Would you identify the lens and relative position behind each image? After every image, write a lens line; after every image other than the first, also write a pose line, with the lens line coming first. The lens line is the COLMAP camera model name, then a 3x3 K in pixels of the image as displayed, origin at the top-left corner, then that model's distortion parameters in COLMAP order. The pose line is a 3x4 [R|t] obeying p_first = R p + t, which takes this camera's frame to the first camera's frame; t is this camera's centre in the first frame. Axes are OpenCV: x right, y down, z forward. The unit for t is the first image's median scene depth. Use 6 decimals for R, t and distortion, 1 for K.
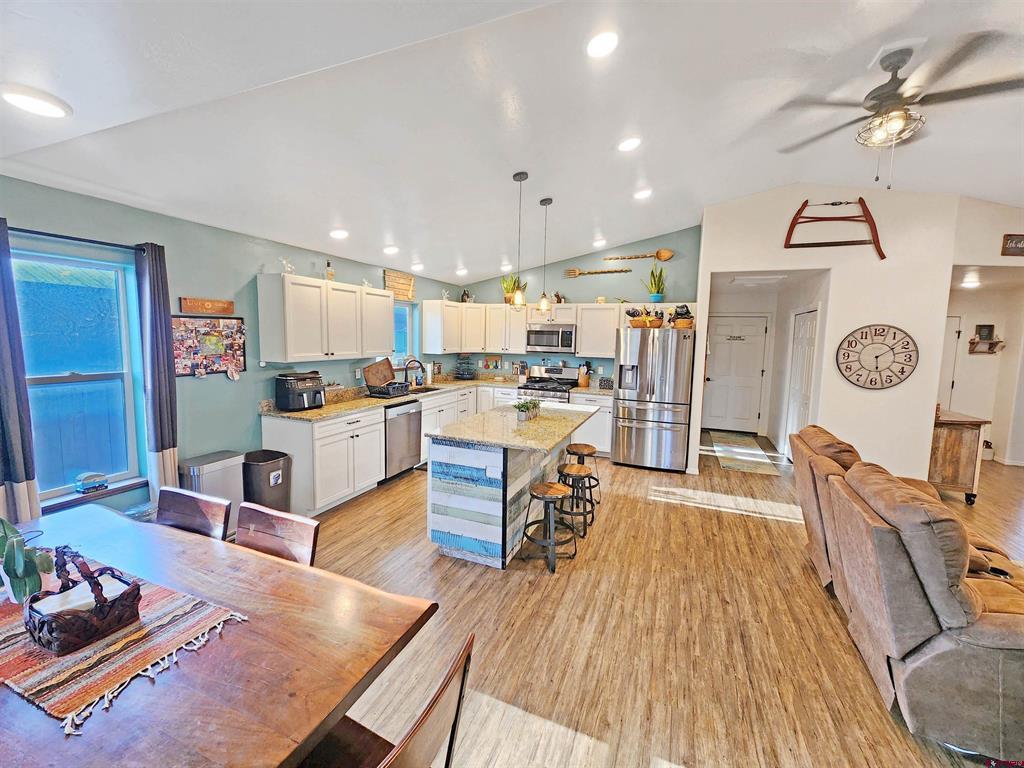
lens RADIAL K [[414.8, 0, 517.9], [0, 414.8, 375.7], [0, 0, 1]] dist [-0.000657, -0.000261]
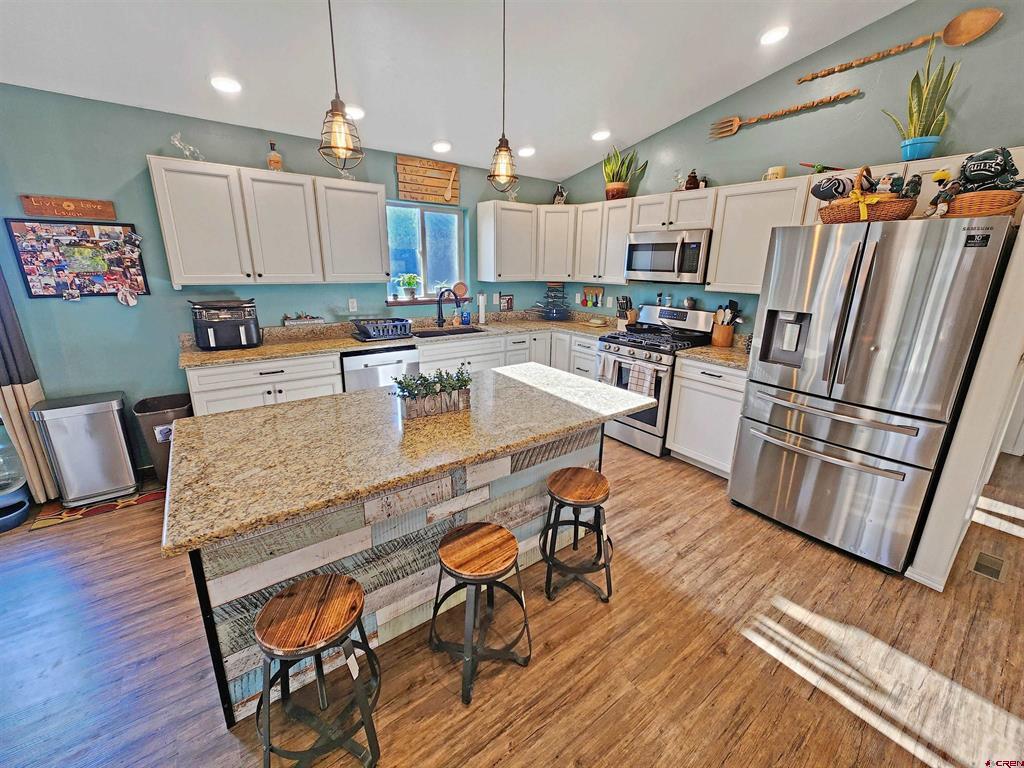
lens RADIAL K [[420.2, 0, 516.3], [0, 420.2, 376.5], [0, 0, 1]] dist [0.002498, -0.000395]
pose [[0.855713, 0.128558, -0.501226, 0.300797], [-0.048583, 0.984328, 0.169524, -0.022642], [0.515164, -0.120713, 0.848548, 0.539599]]
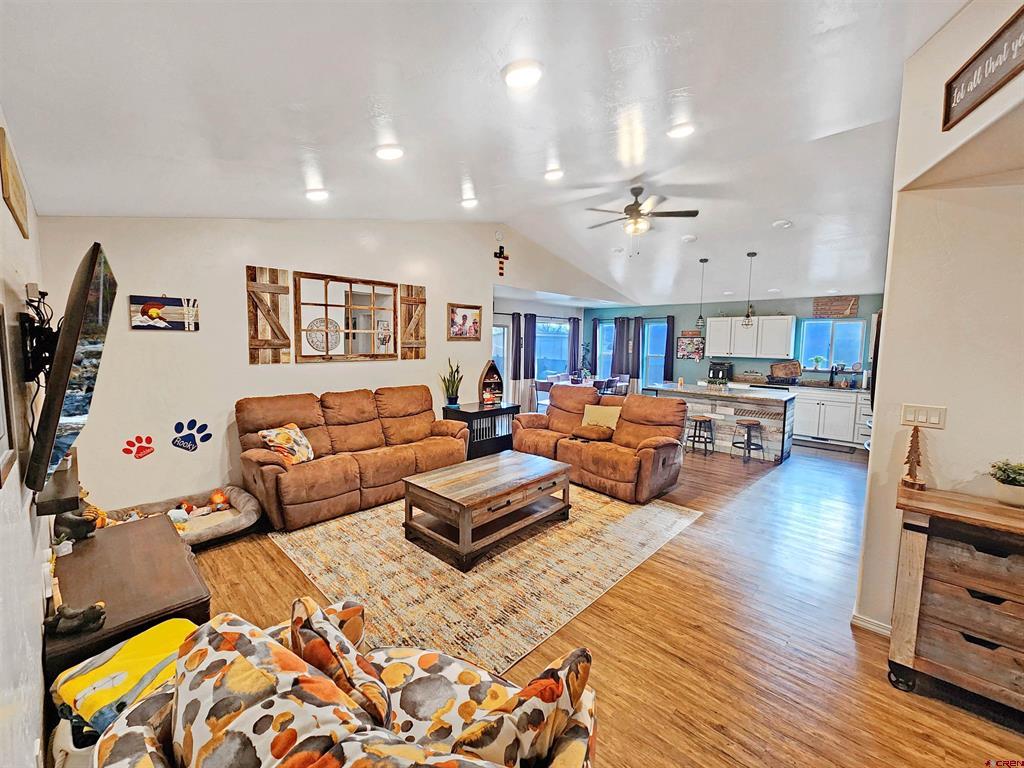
lens RADIAL K [[414.8, 0, 517.9], [0, 414.8, 375.7], [0, 0, 1]] dist [-0.000657, -0.000261]
pose [[-0.370453, 0.050840, -0.927459, 1.649670], [-0.112464, 0.988700, 0.099118, -0.027898], [0.922018, 0.141024, -0.360549, 0.727917]]
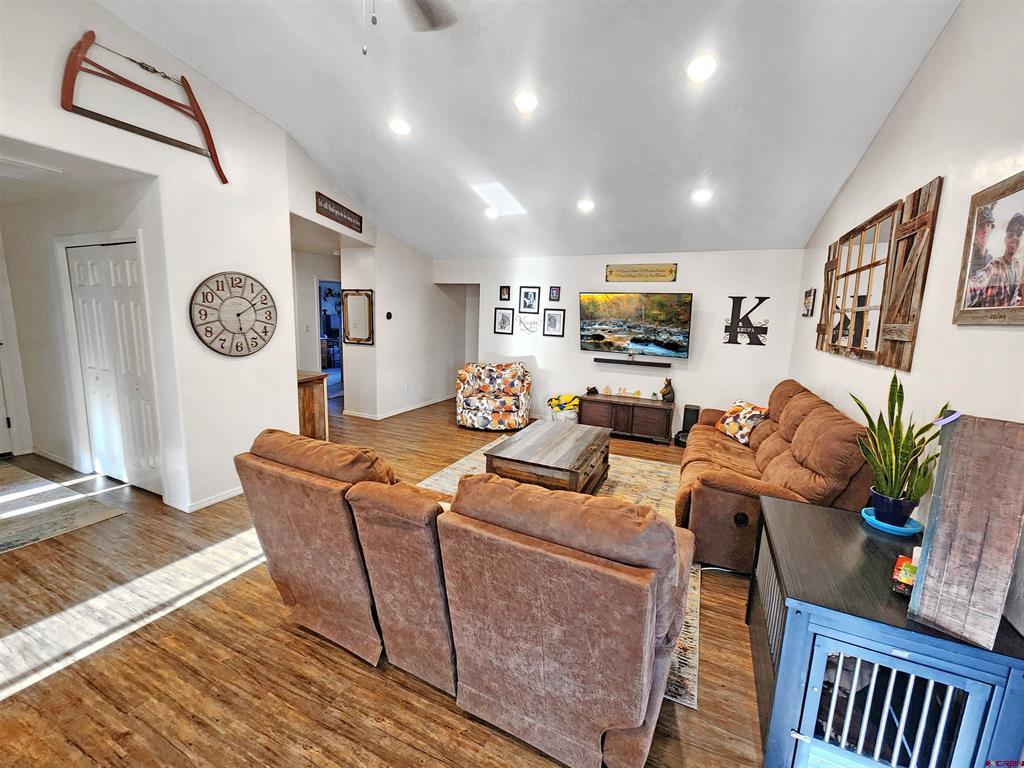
lens RADIAL K [[416.1, 0, 512.5], [0, 416.1, 376.9], [0, 0, 1]] dist [0.002122, -0.000252]
pose [[0.056655, -0.169505, 0.983899, 0.106137], [0.064075, 0.984068, 0.165844, -0.027153], [-0.996336, 0.053648, 0.066614, 0.440347]]
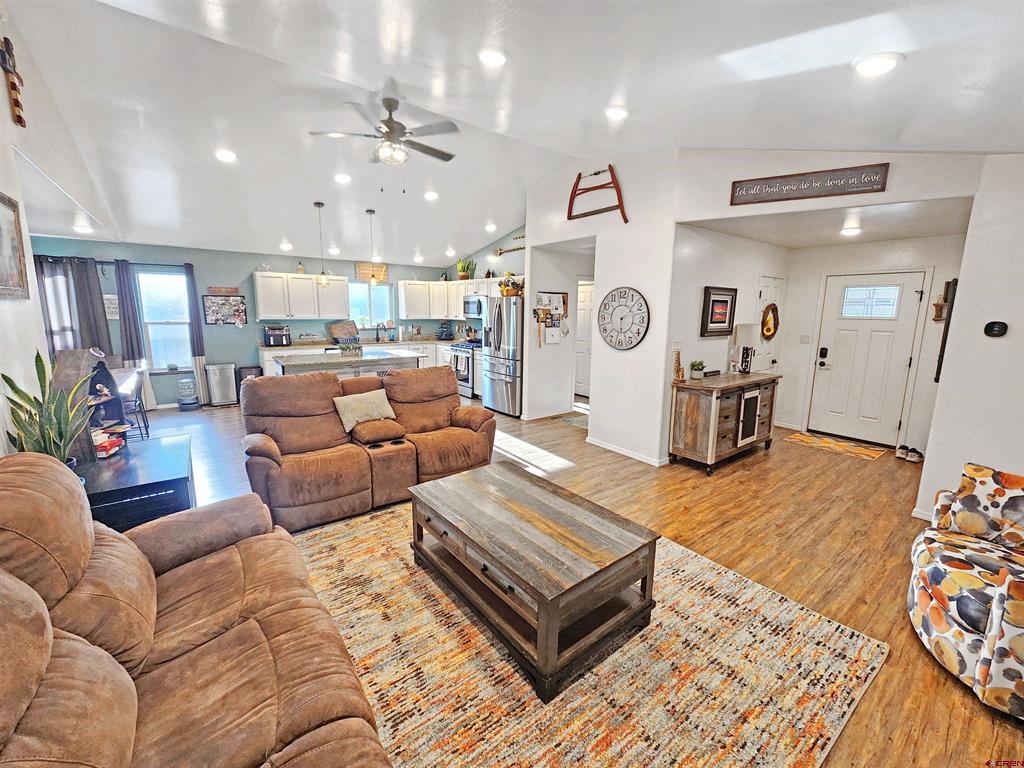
lens RADIAL K [[420.2, 0, 516.3], [0, 420.2, 376.5], [0, 0, 1]] dist [0.002498, -0.000395]
pose [[0.858439, 0.071491, -0.507909, 1.179800], [-0.043895, 0.996846, 0.066122, 0.040894], [0.511034, -0.034467, 0.858869, -0.044920]]
